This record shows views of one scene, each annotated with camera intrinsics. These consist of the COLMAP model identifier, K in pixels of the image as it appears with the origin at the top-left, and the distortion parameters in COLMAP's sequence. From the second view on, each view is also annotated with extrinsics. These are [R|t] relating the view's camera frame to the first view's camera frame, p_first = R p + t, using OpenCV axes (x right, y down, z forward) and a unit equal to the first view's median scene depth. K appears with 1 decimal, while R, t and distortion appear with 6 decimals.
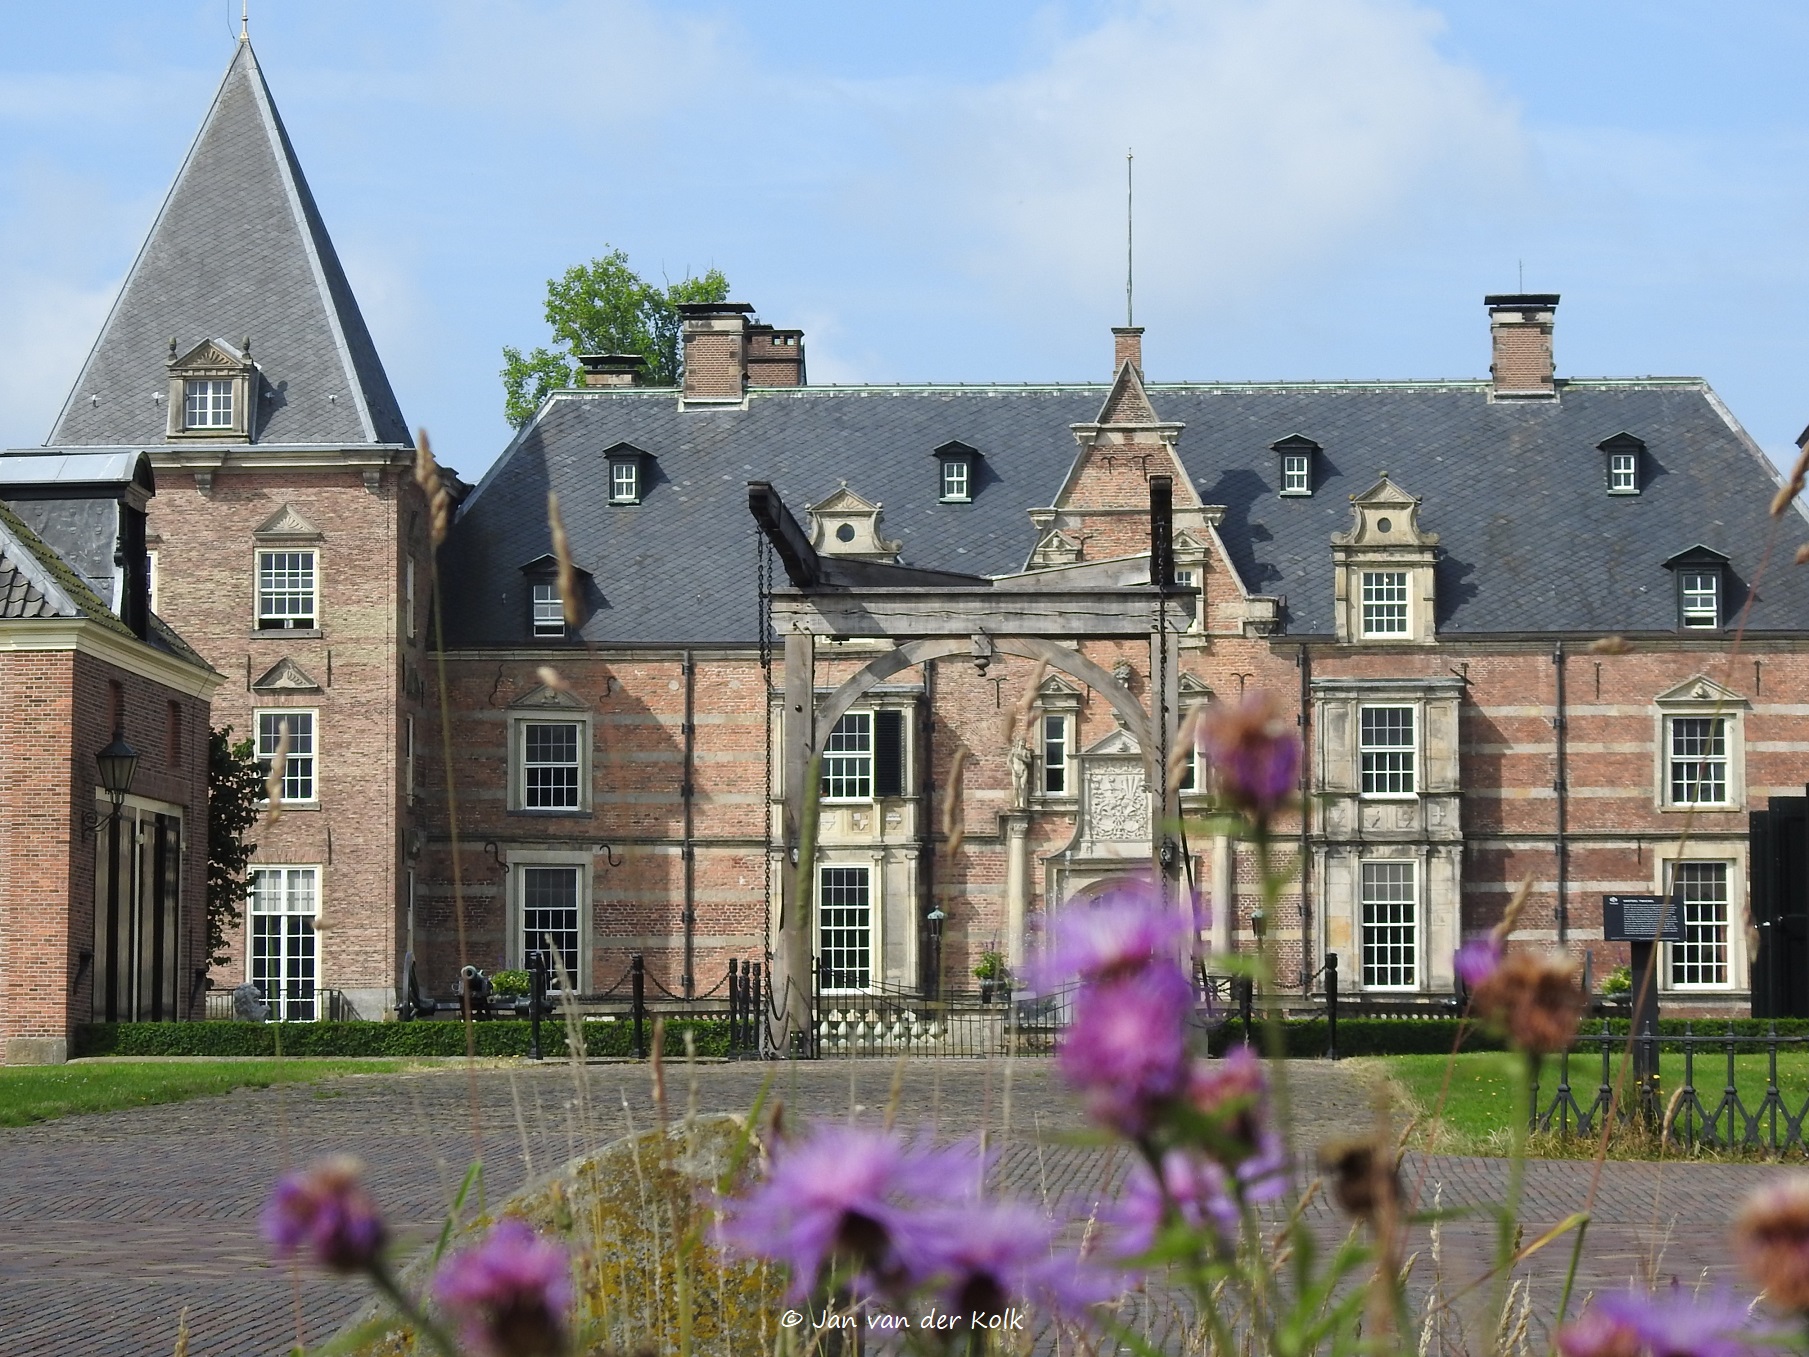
lens RADIAL K [[5976.0, 0, 903.5], [0, 5976.0, 673.7], [0, 0, 1]] dist [0.006527, 0.000000]
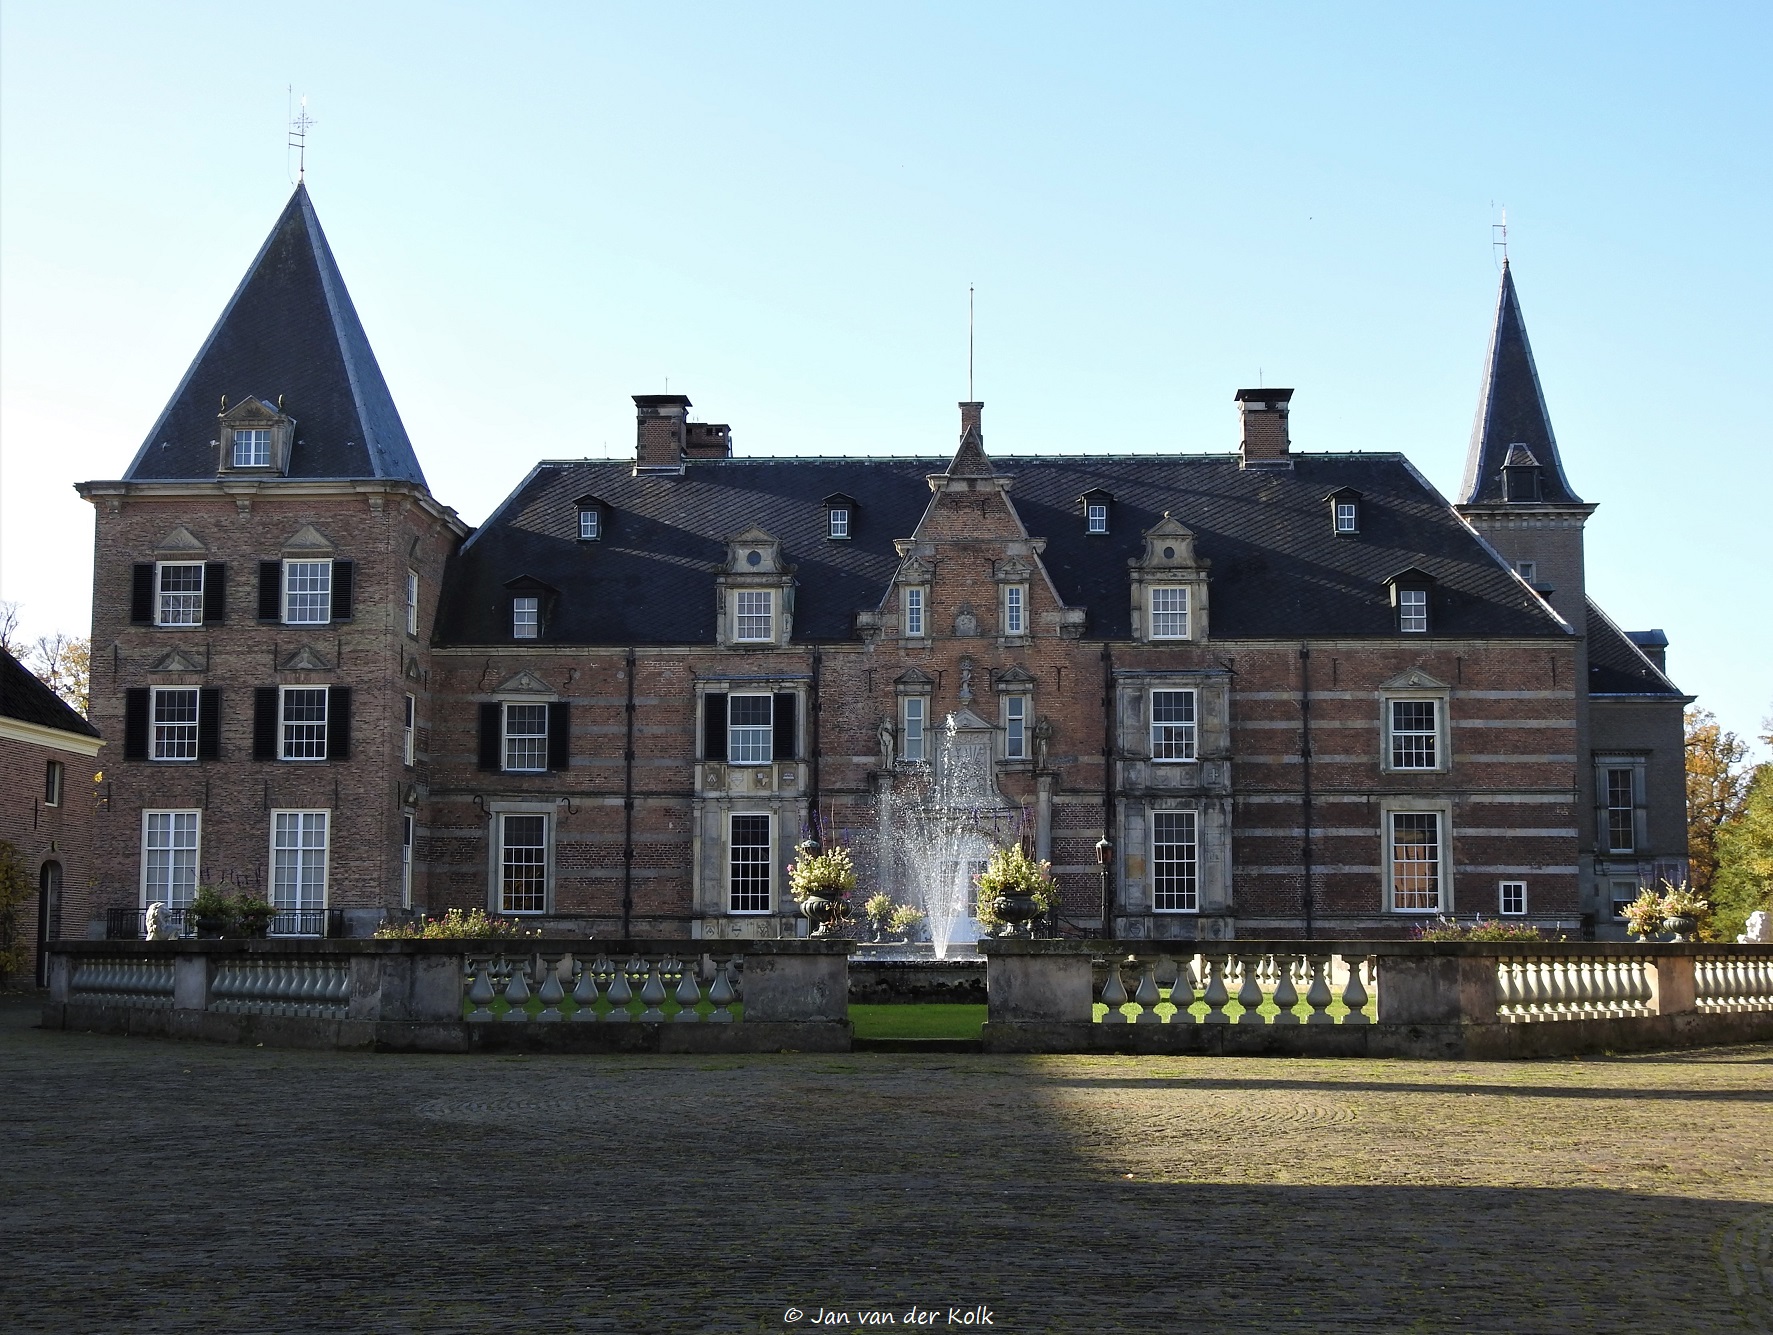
lens RADIAL K [[2470.5, 0, 891.9], [0, 2470.5, 657.0], [0, 0, 1]] dist [-0.019281, 0.000000]
pose [[0.999784, 0.005081, 0.020141, 0.009782], [-0.004092, 0.998798, -0.048838, 0.024301], [-0.020365, 0.048745, 0.998604, 0.468510]]
